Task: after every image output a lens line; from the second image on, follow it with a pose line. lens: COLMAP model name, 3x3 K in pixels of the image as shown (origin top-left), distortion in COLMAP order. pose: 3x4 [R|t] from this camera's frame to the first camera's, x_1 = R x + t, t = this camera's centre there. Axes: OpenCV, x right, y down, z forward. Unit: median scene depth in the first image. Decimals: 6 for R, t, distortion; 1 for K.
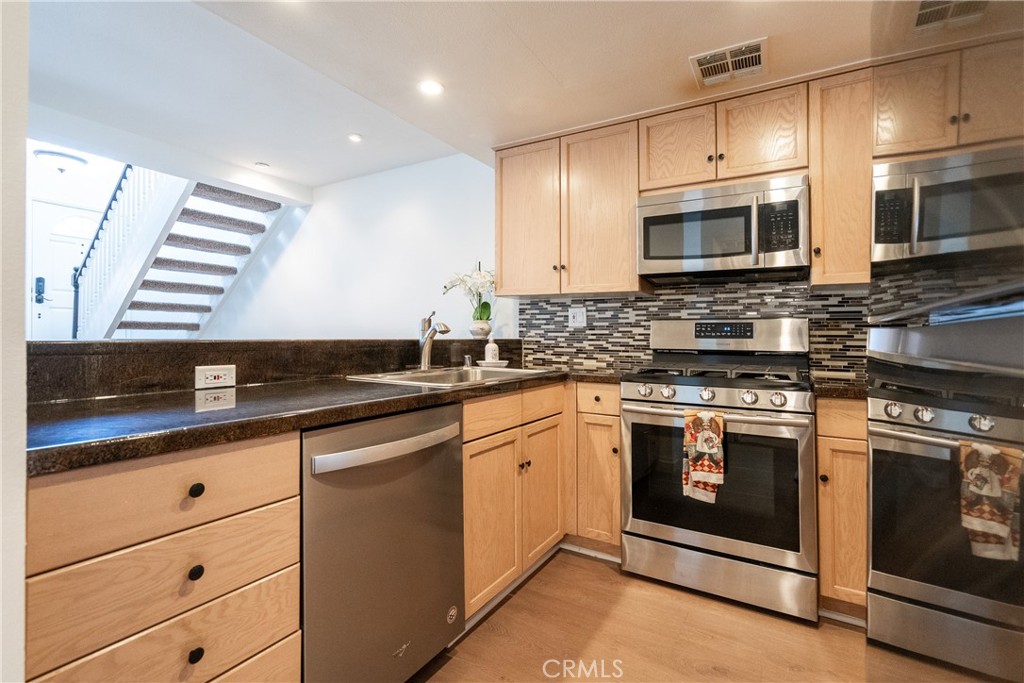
lens RADIAL K [[477.7, 0, 510.1], [0, 477.7, 316.3], [0, 0, 1]] dist [0.002966, -0.008419]
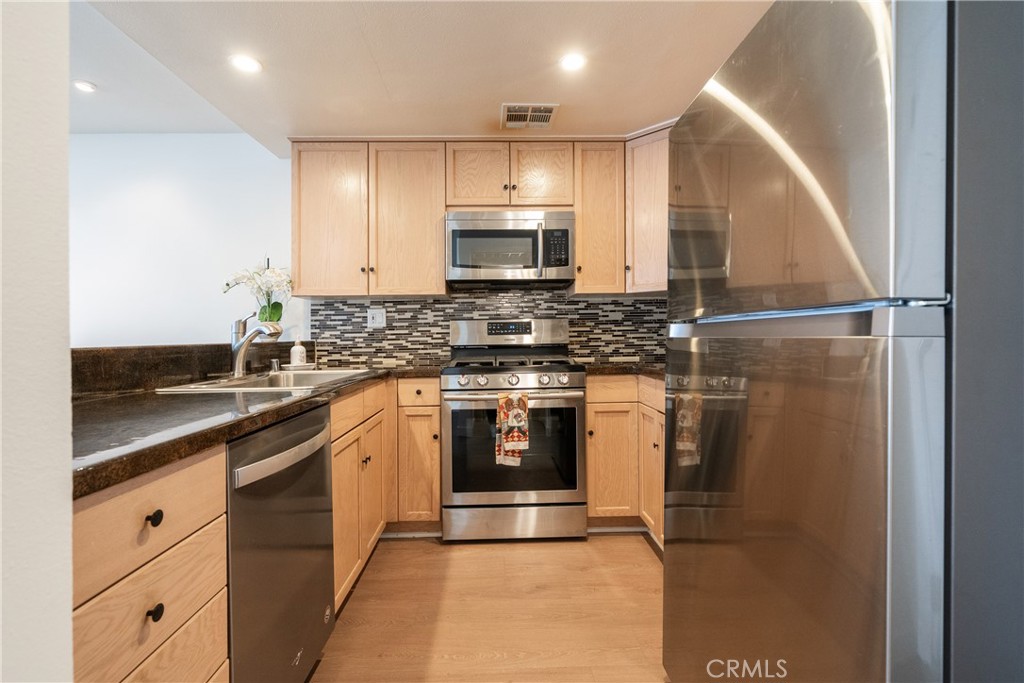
lens RADIAL K [[470.1, 0, 513.4], [0, 470.1, 324.3], [0, 0, 1]] dist [-0.000628, -0.000089]
pose [[0.843331, -0.010082, 0.537300, -0.206671], [0.001809, 0.999872, 0.015923, -0.000232], [-0.537392, -0.012457, 0.843241, -0.023858]]
